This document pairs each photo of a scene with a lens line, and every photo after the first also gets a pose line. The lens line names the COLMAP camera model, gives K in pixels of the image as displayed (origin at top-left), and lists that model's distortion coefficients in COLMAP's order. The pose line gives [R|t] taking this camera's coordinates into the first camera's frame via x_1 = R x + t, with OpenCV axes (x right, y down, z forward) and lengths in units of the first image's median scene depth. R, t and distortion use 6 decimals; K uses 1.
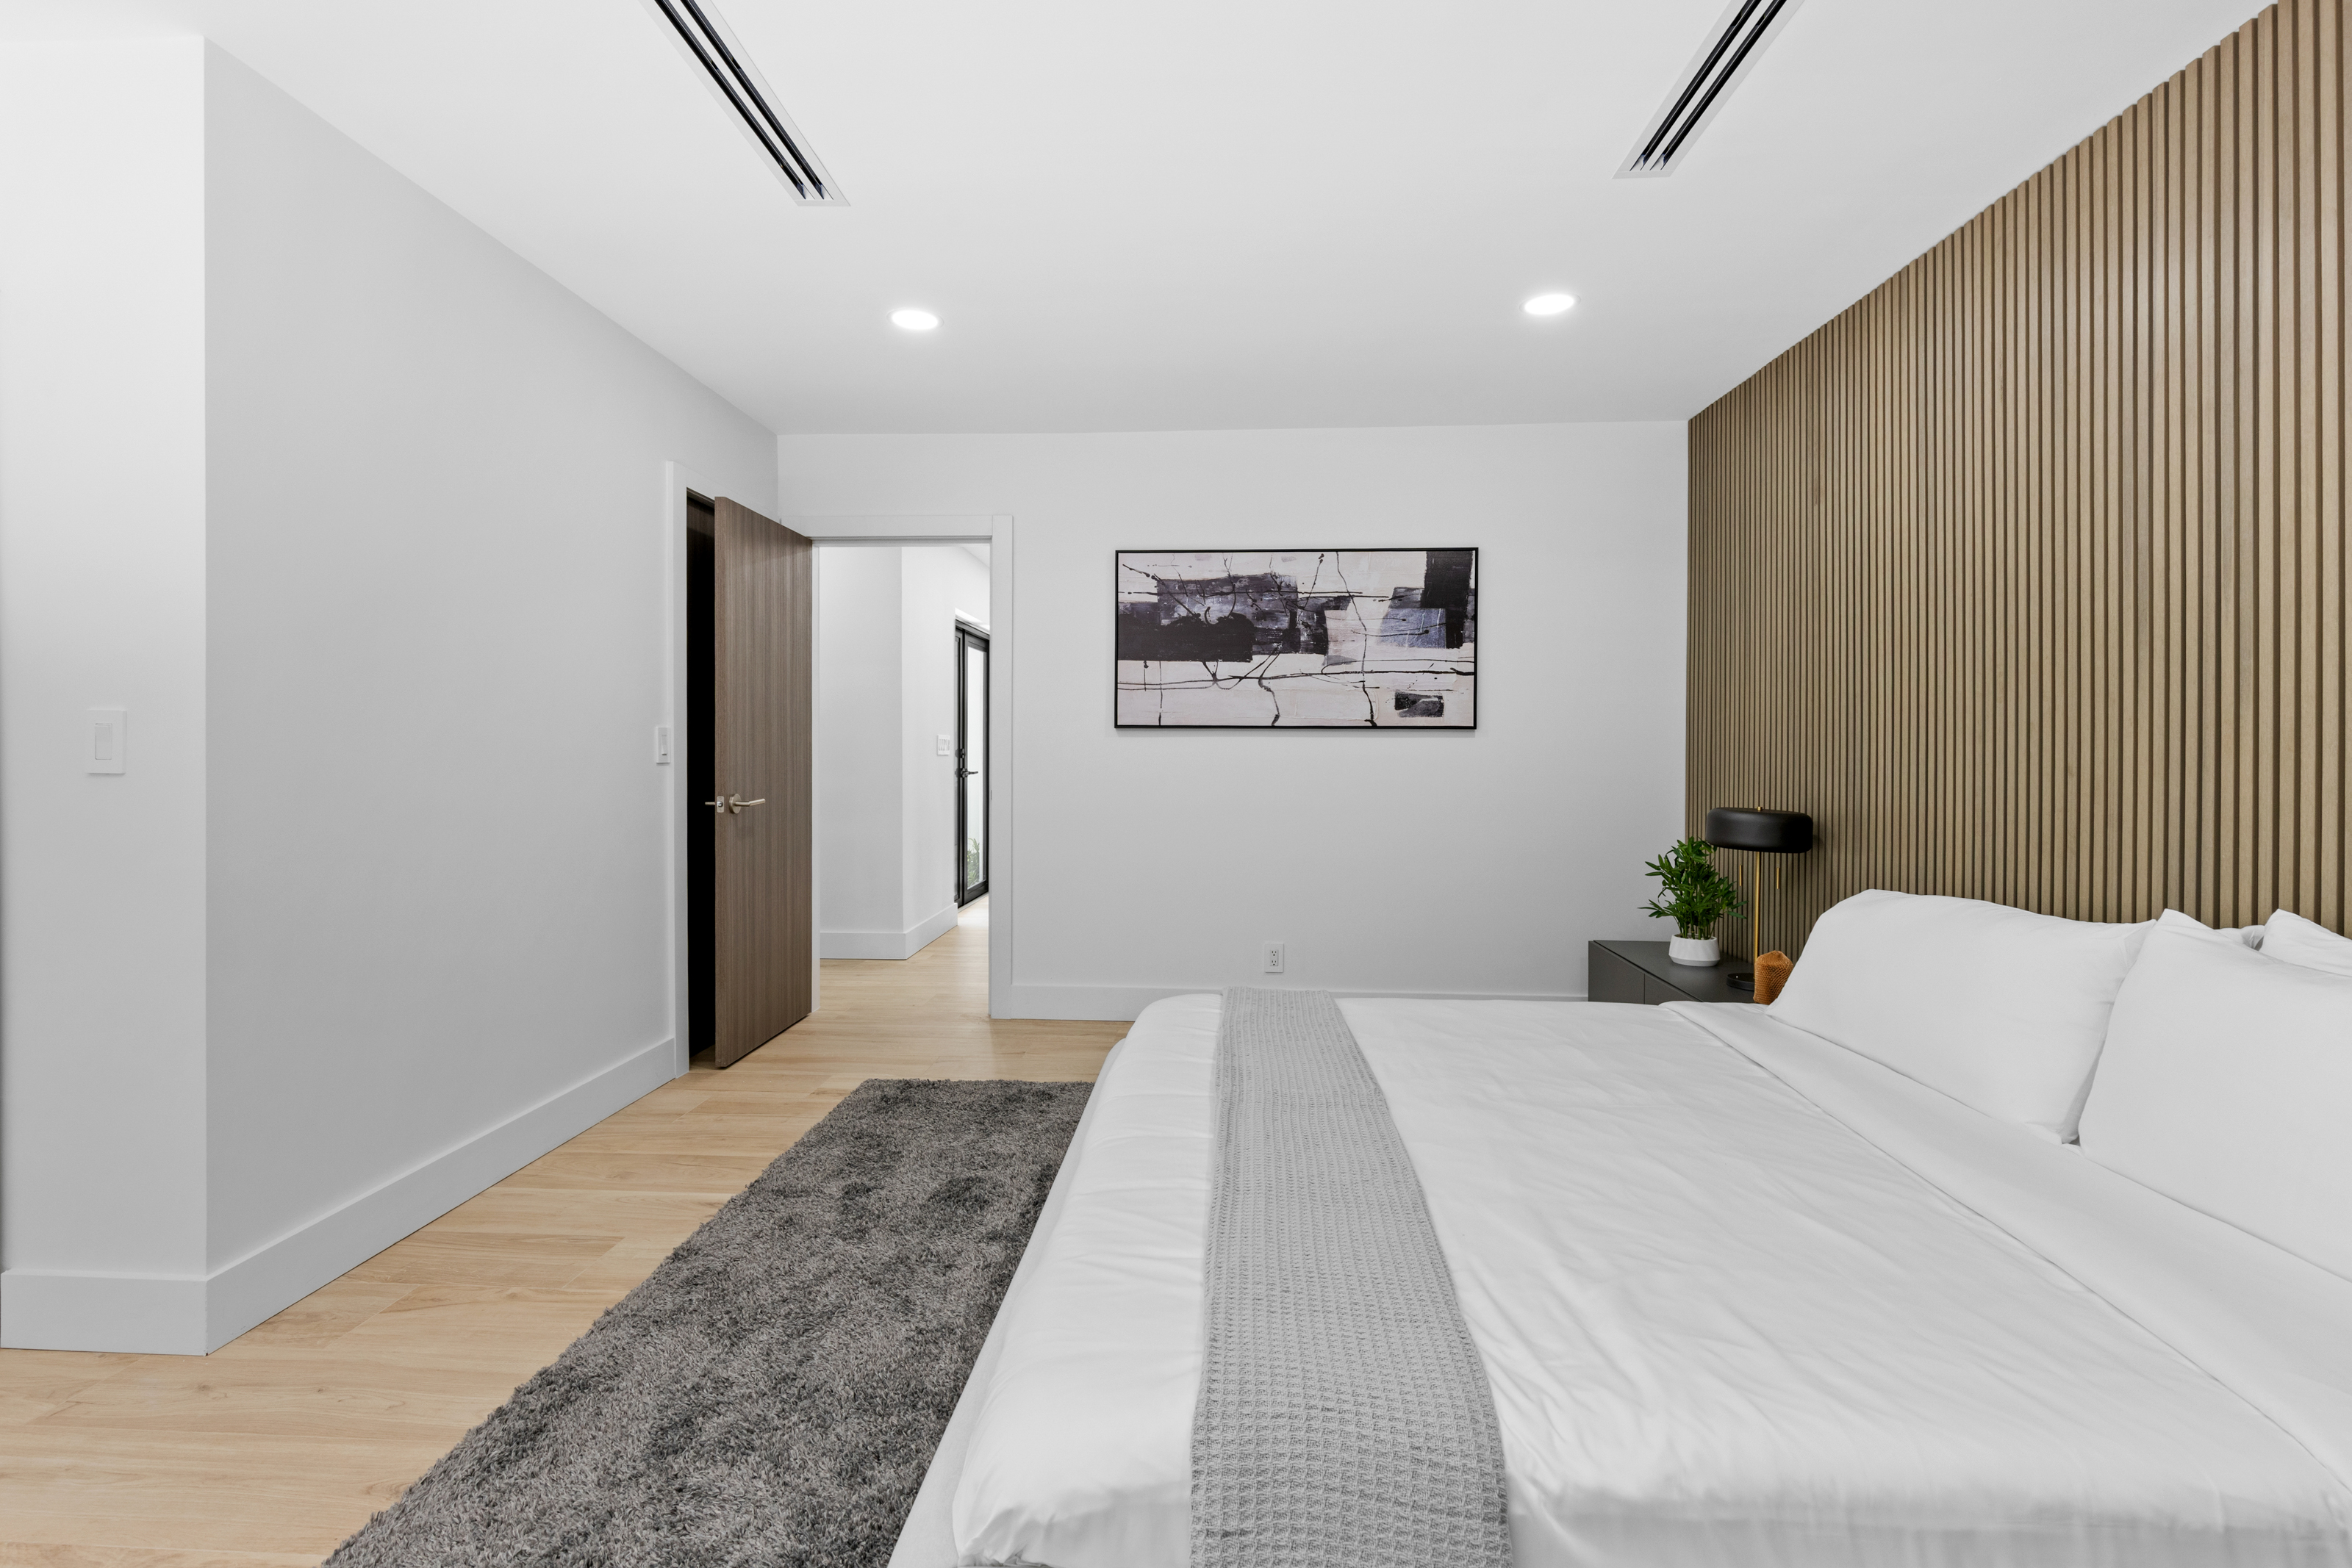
lens RADIAL K [[1066.9, 0, 1167.1], [0, 1066.9, 769.4], [0, 0, 1]] dist [-0.000820, -0.000246]
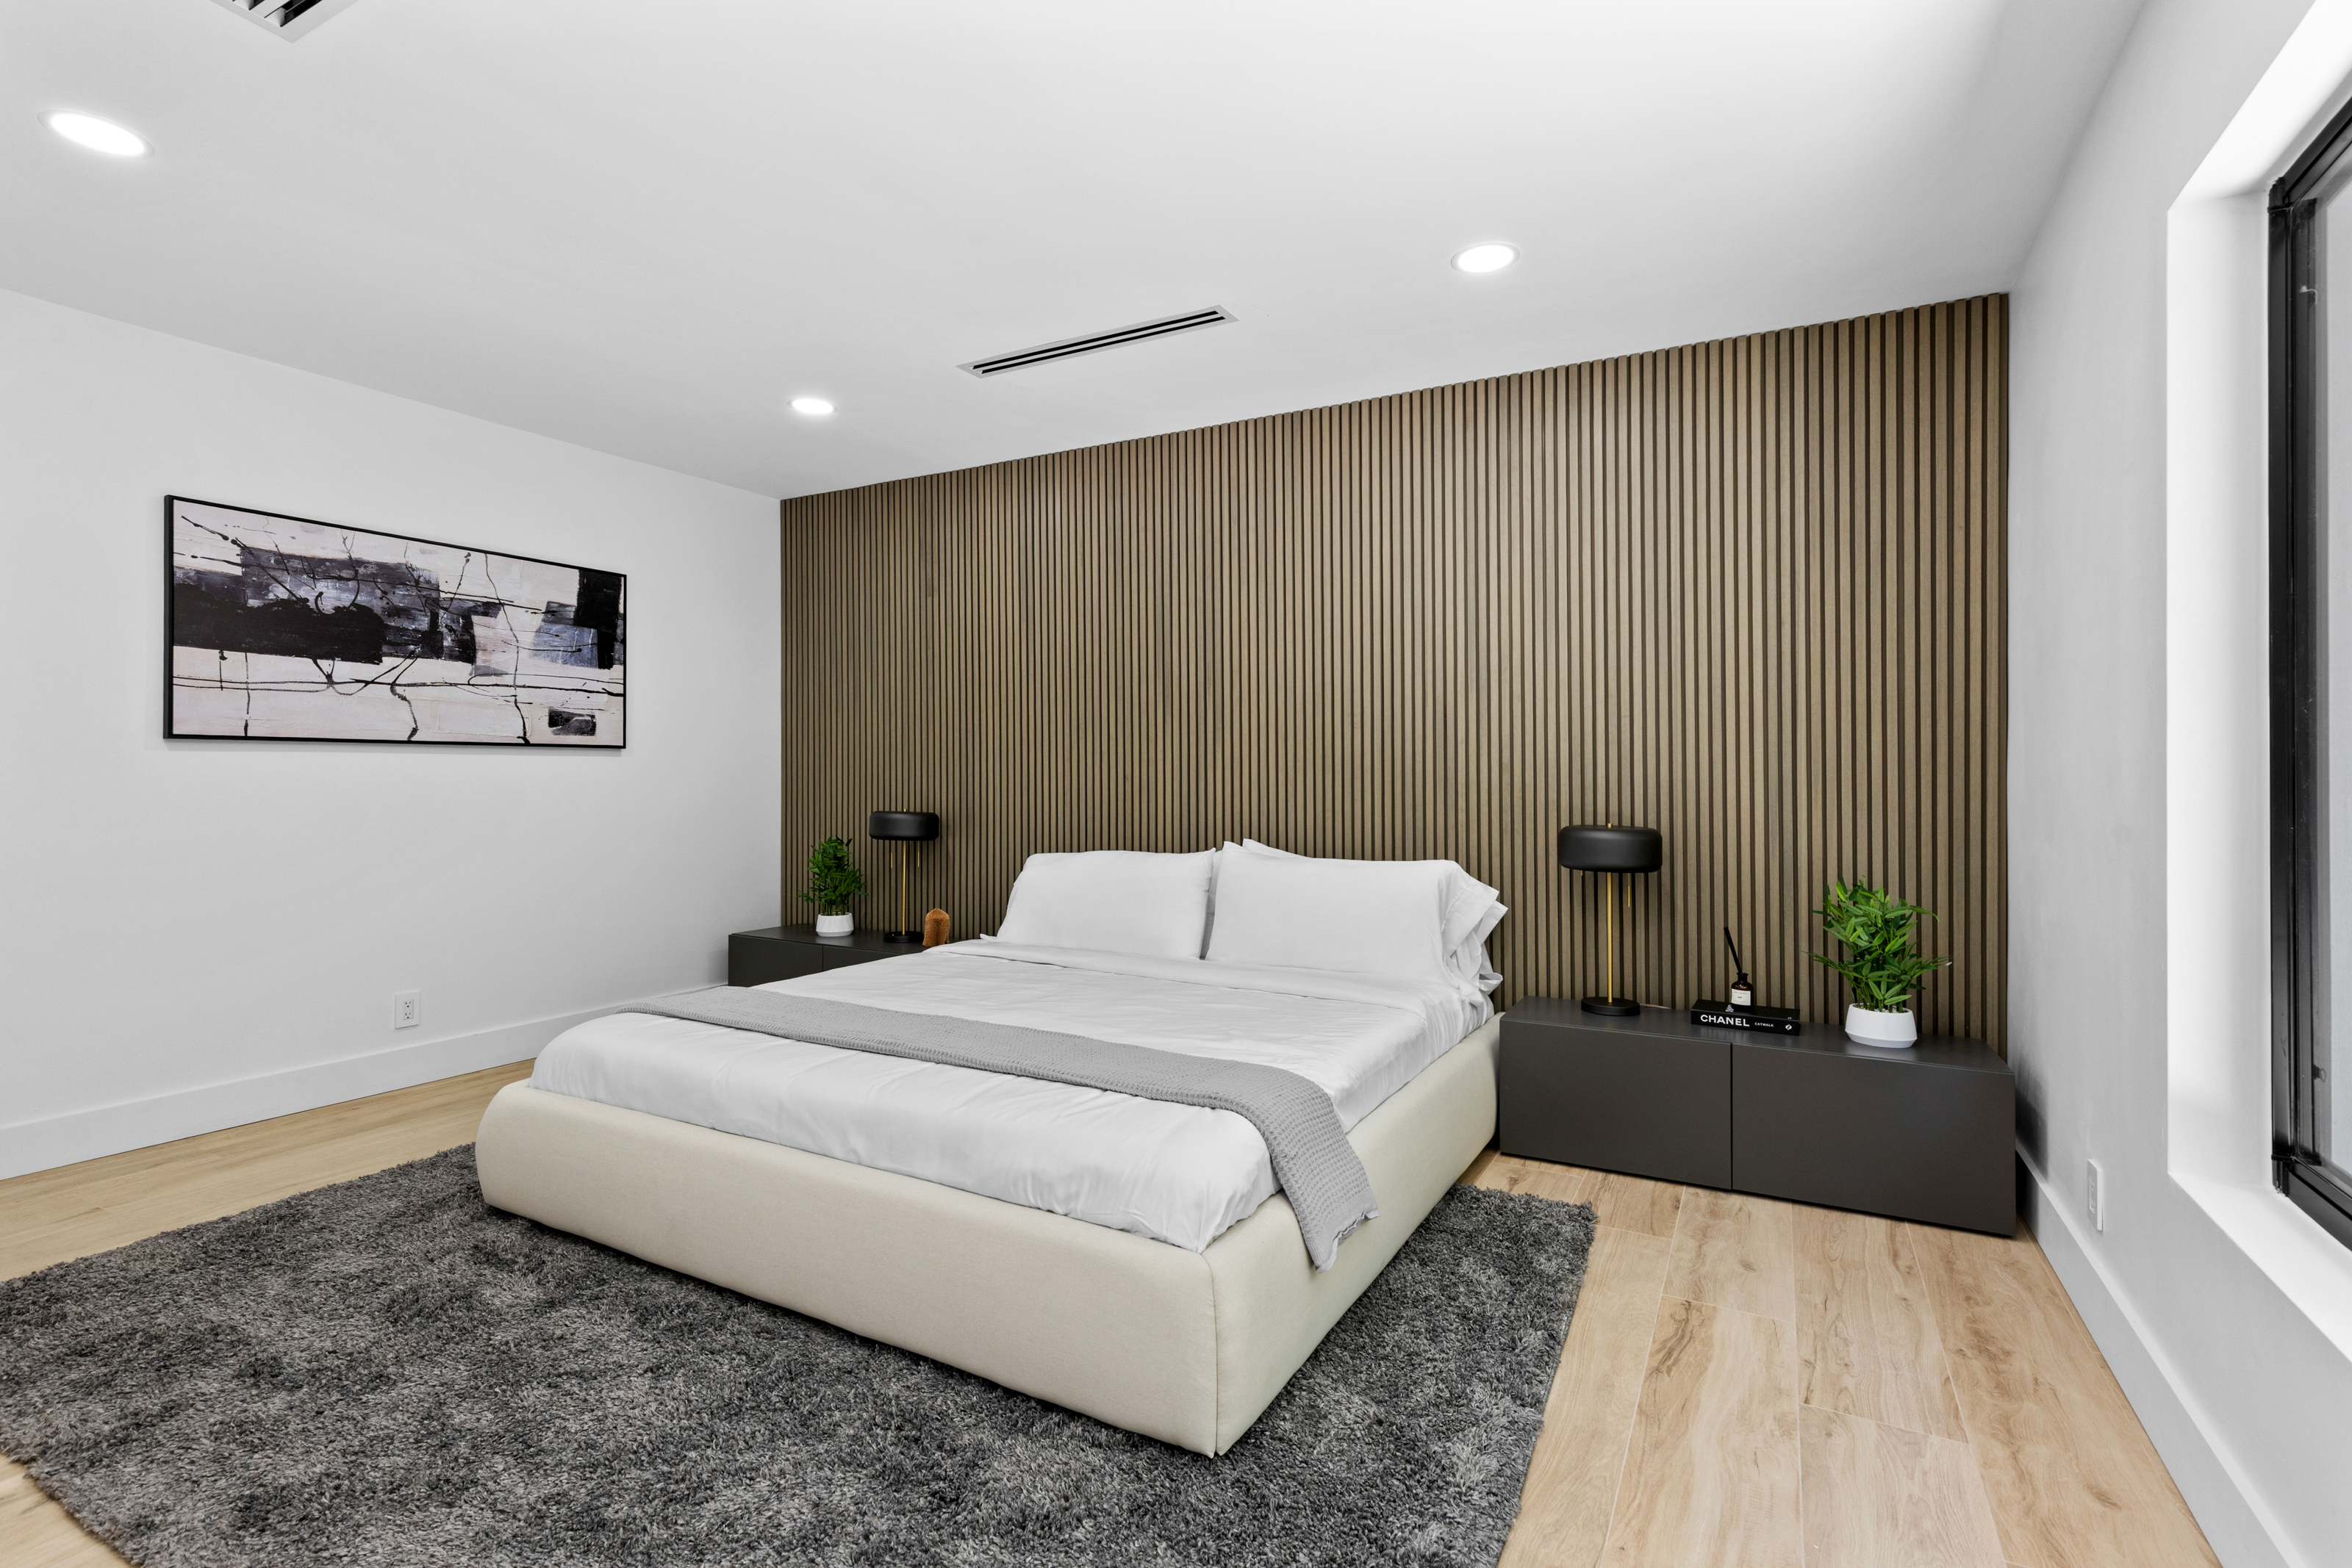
lens RADIAL K [[1066.9, 0, 1165.6], [0, 1066.9, 774.4], [0, 0, 1]] dist [-0.000820, -0.000246]
pose [[0.439543, -0.004039, 0.898213, -0.410746], [0.018268, 0.999823, -0.004444, 0.001685], [-0.898036, 0.018362, 0.439539, 0.070665]]
